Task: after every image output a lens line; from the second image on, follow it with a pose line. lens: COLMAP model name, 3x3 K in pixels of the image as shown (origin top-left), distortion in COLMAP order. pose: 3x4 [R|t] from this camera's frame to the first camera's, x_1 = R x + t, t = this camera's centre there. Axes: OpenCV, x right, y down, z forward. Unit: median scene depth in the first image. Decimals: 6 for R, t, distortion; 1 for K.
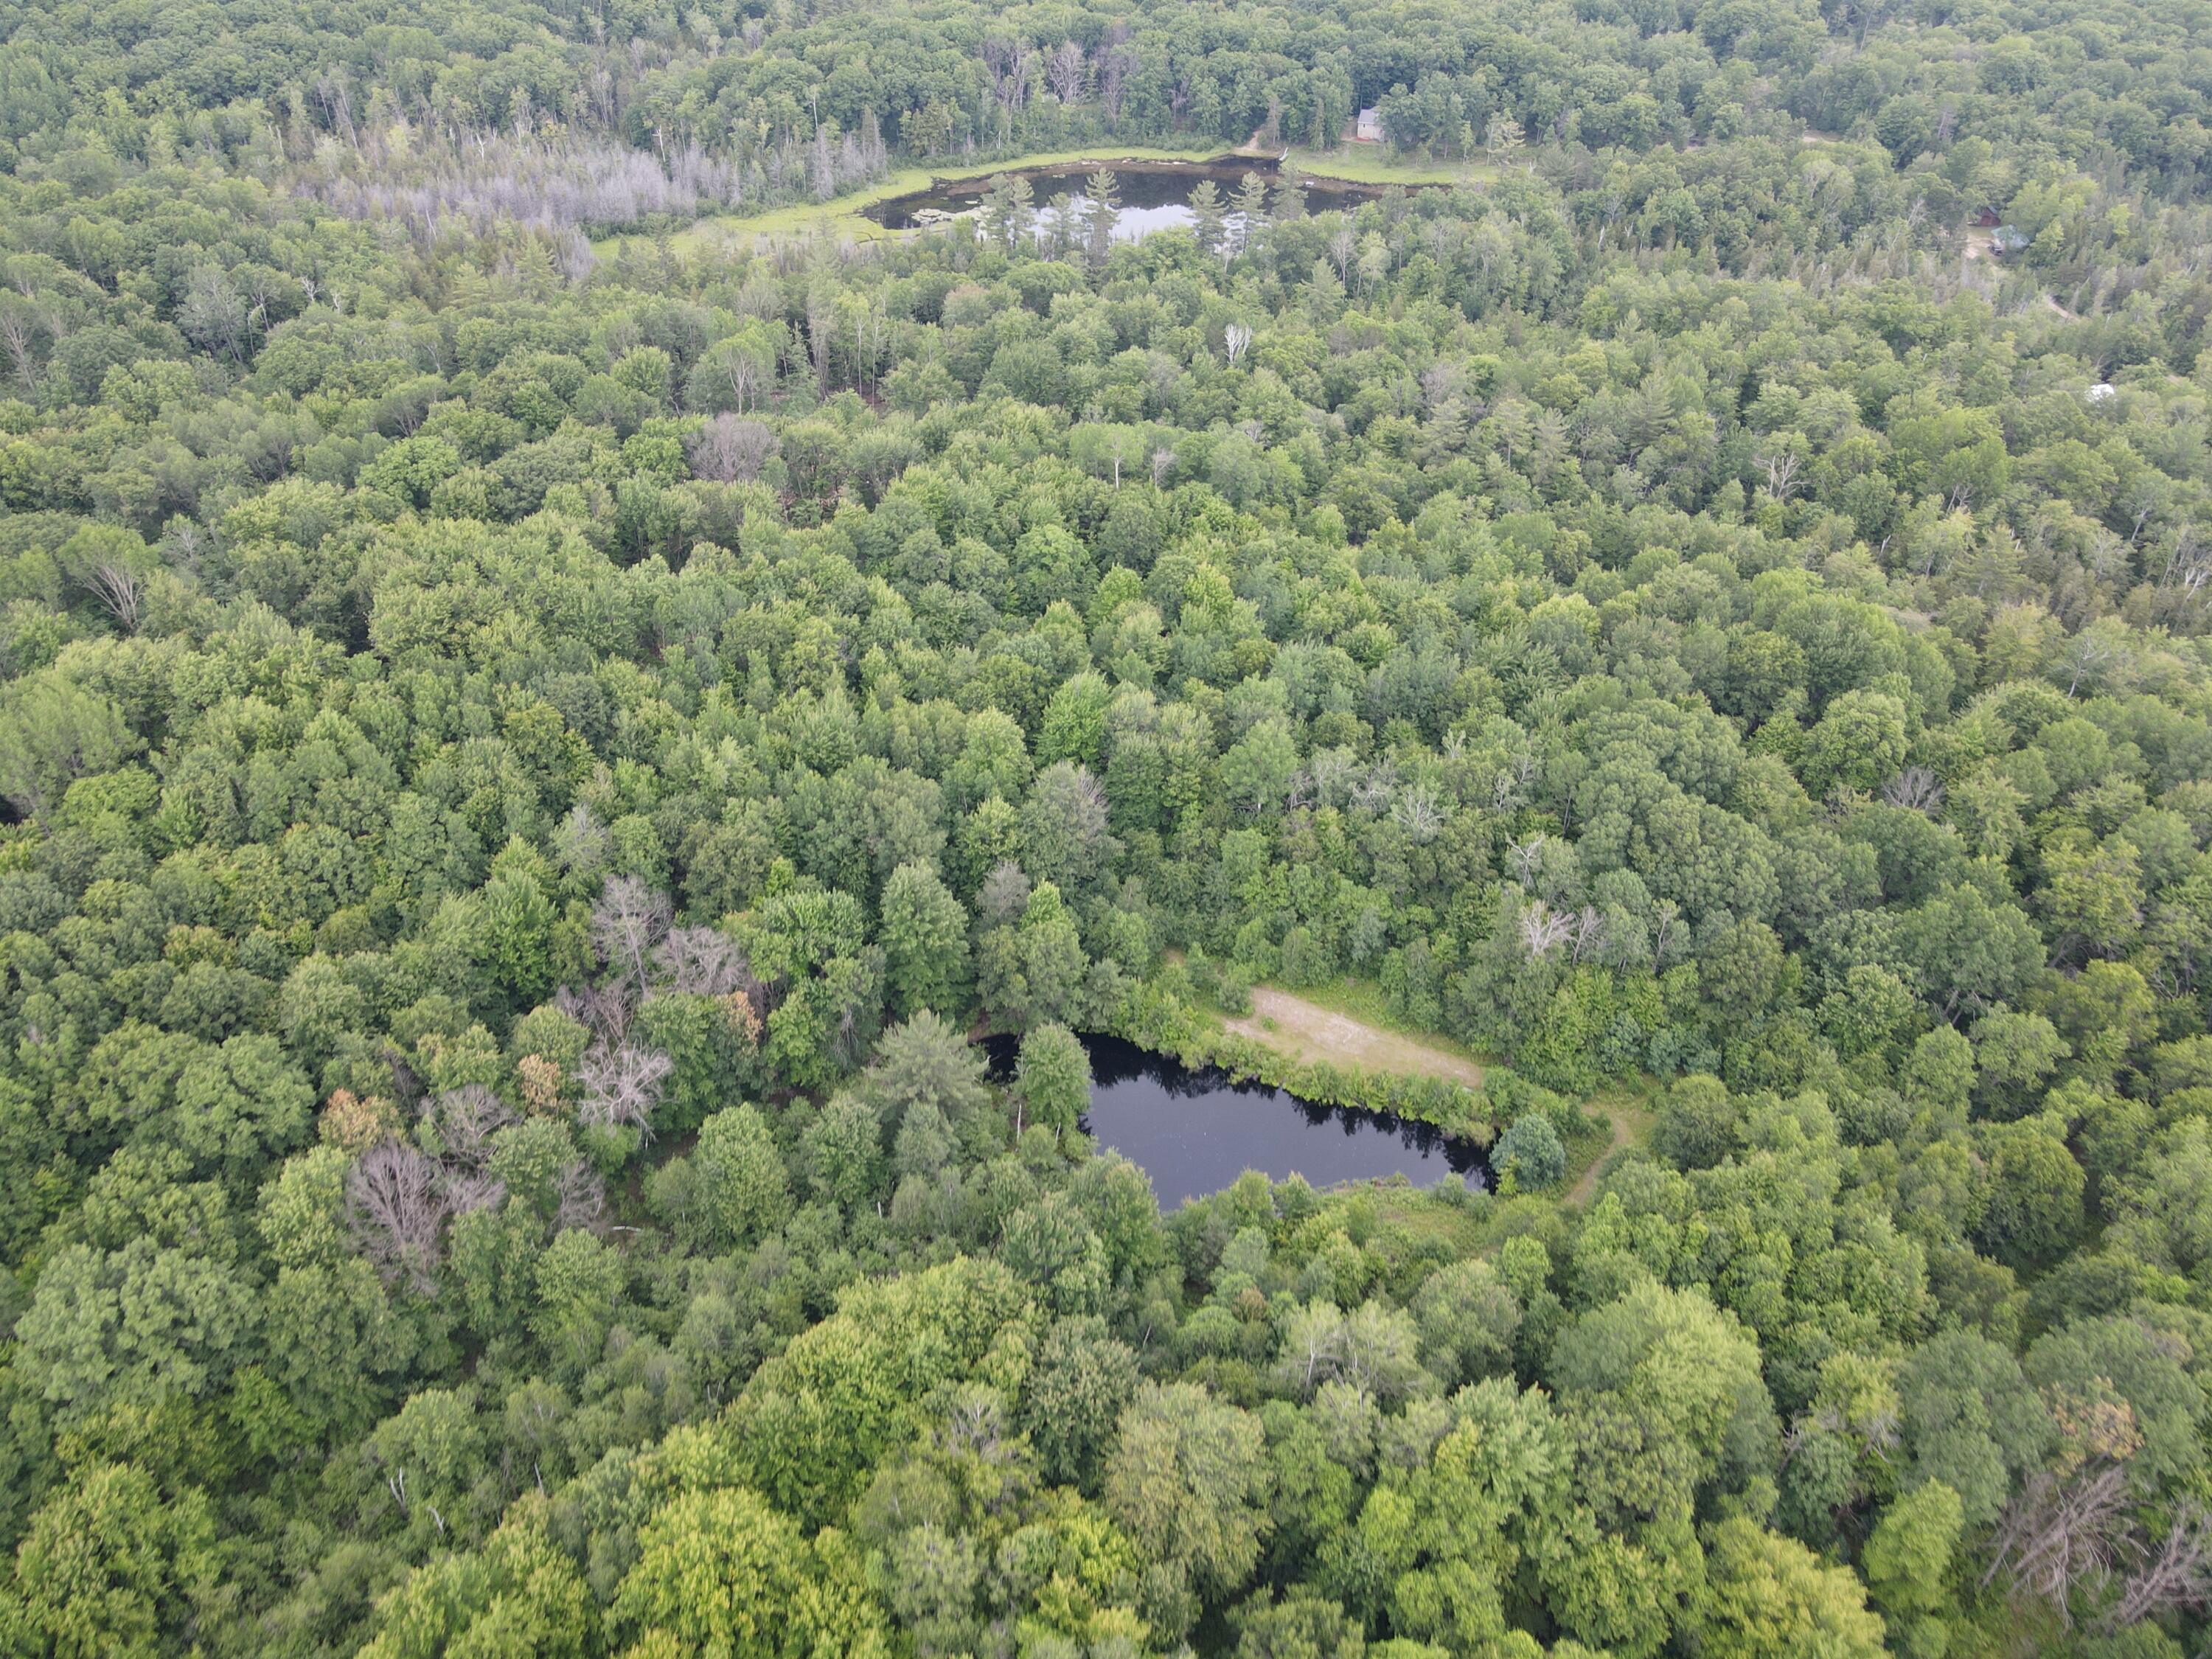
lens RADIAL K [[1626.0, 0, 1102.0], [0, 1626.0, 832.4], [0, 0, 1]] dist [-0.000684, 0.033692]
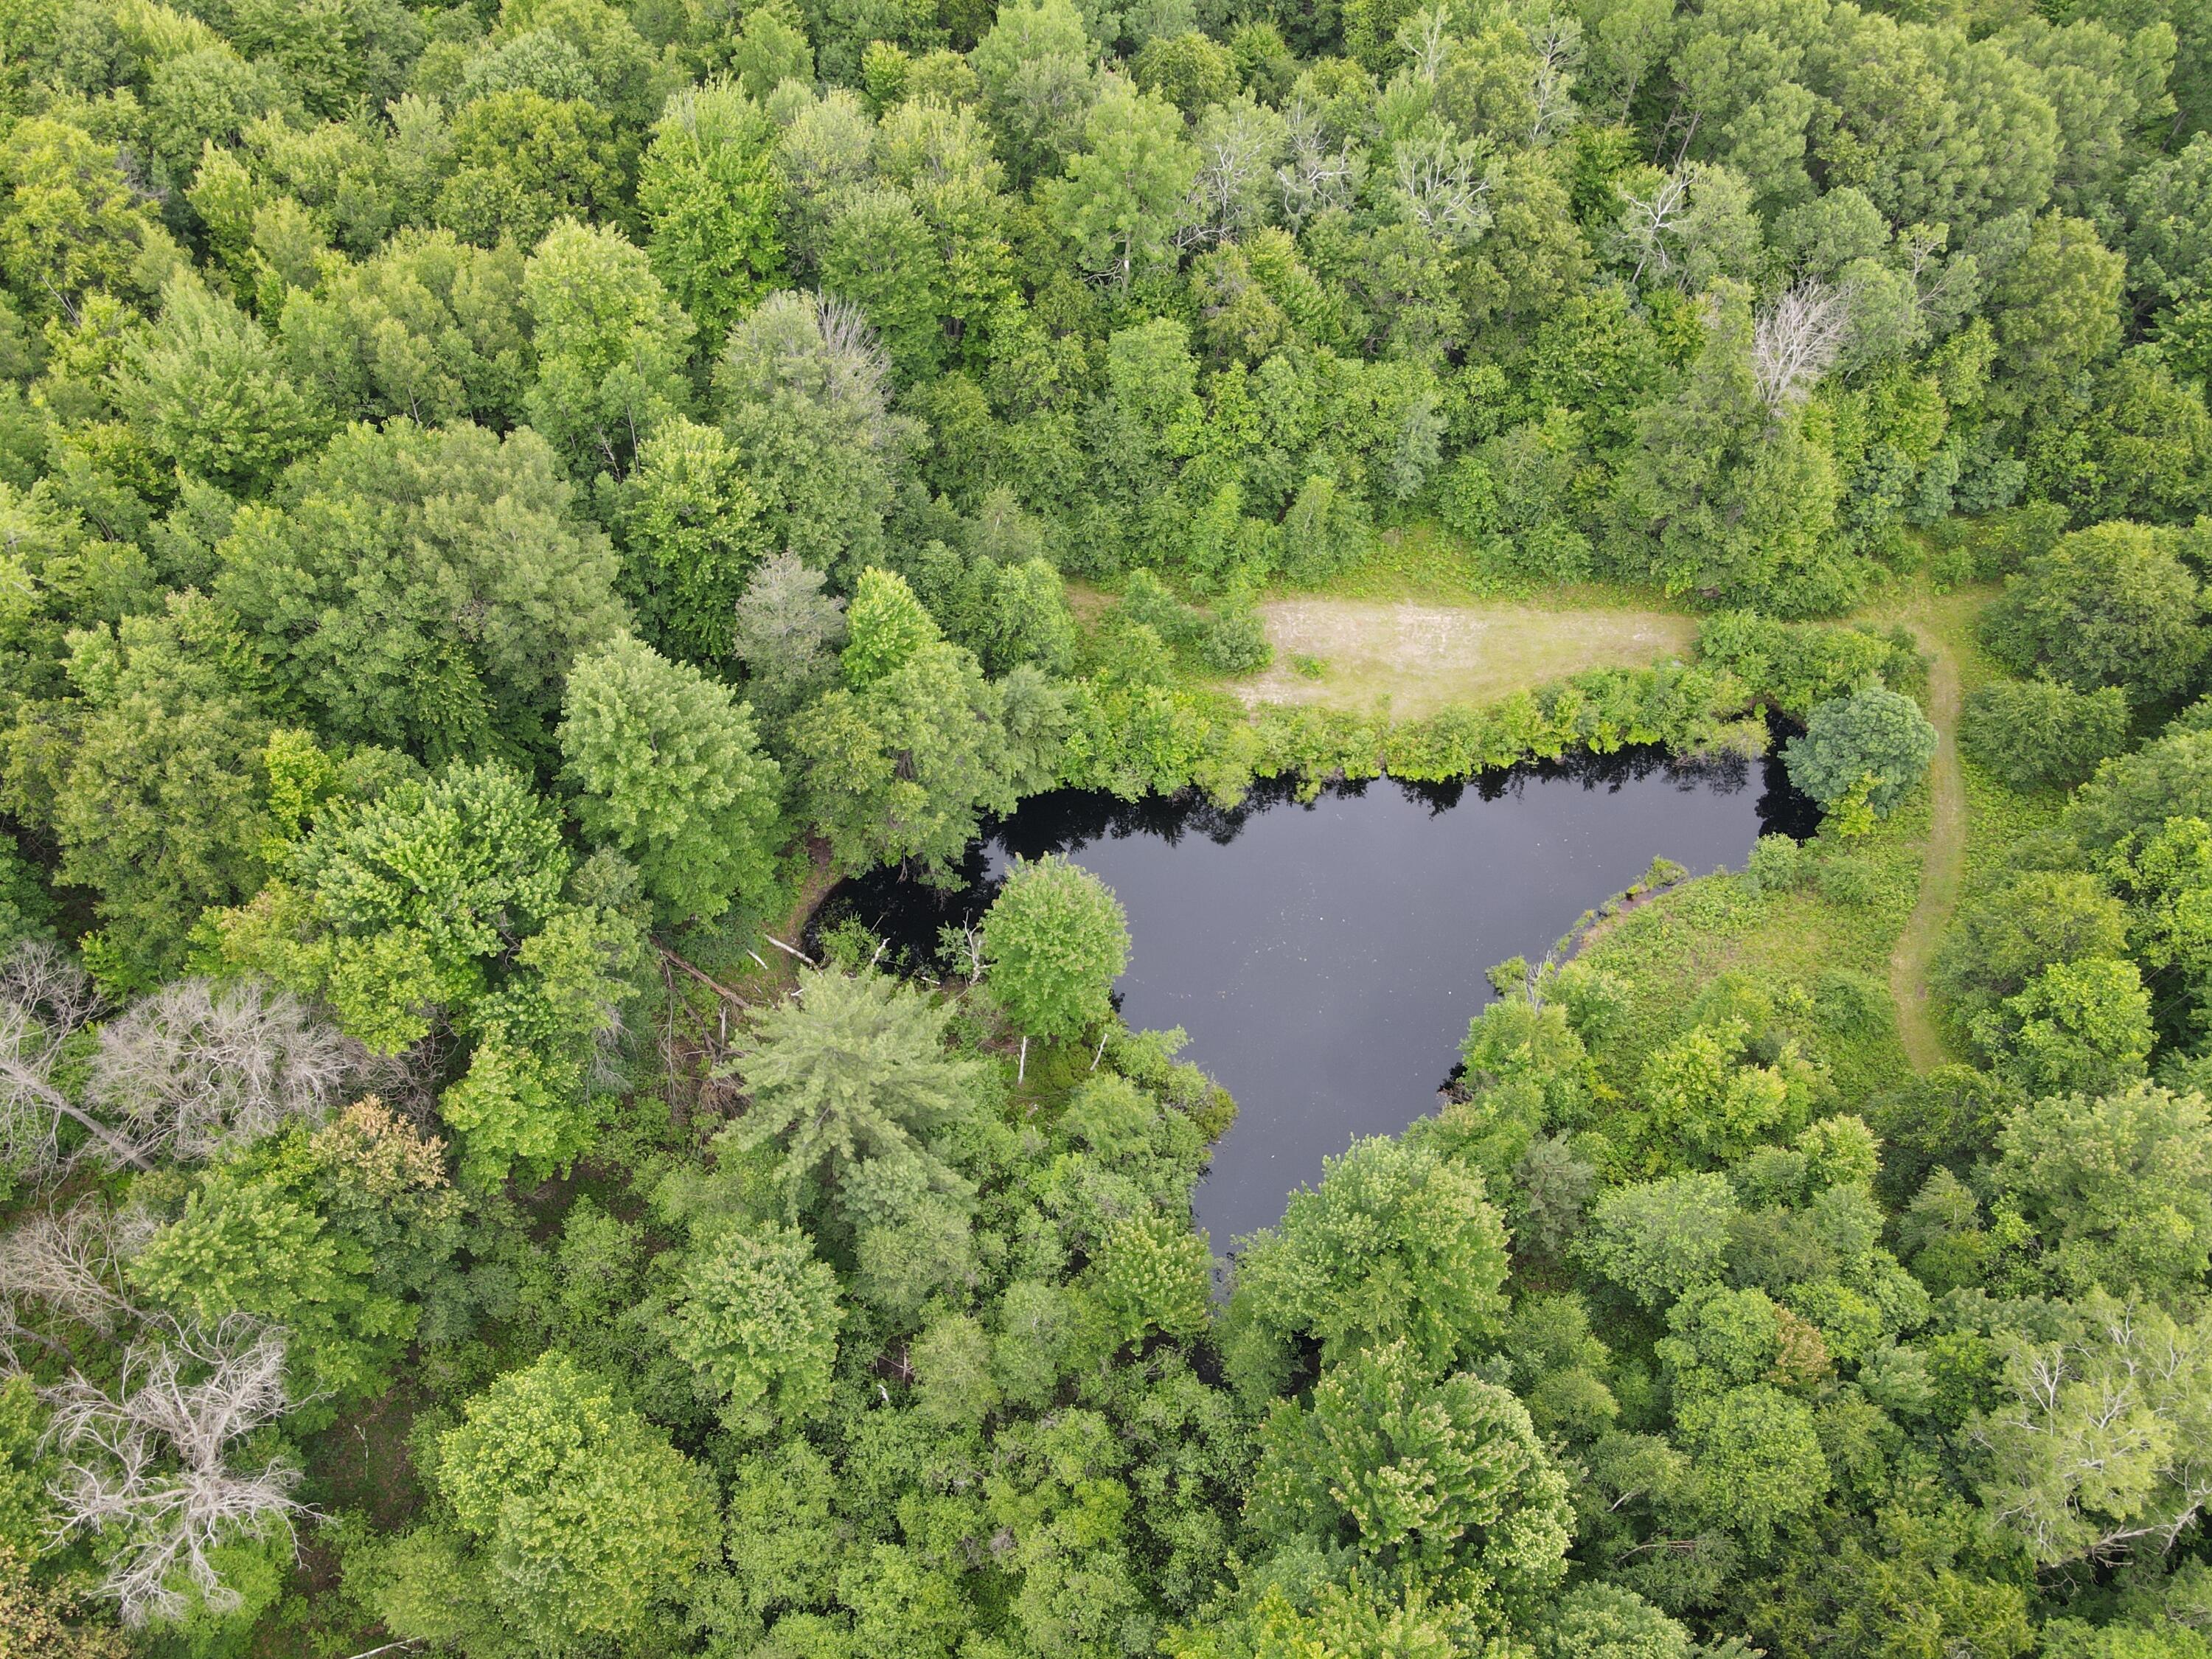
lens RADIAL K [[1626.0, 0, 1102.0], [0, 1626.0, 832.4], [0, 0, 1]] dist [-0.000684, 0.033692]
pose [[0.893424, -0.380194, 0.239262, -0.112644], [0.269424, 0.879706, 0.391826, -0.067282], [-0.359450, -0.285604, 0.888384, 0.520392]]
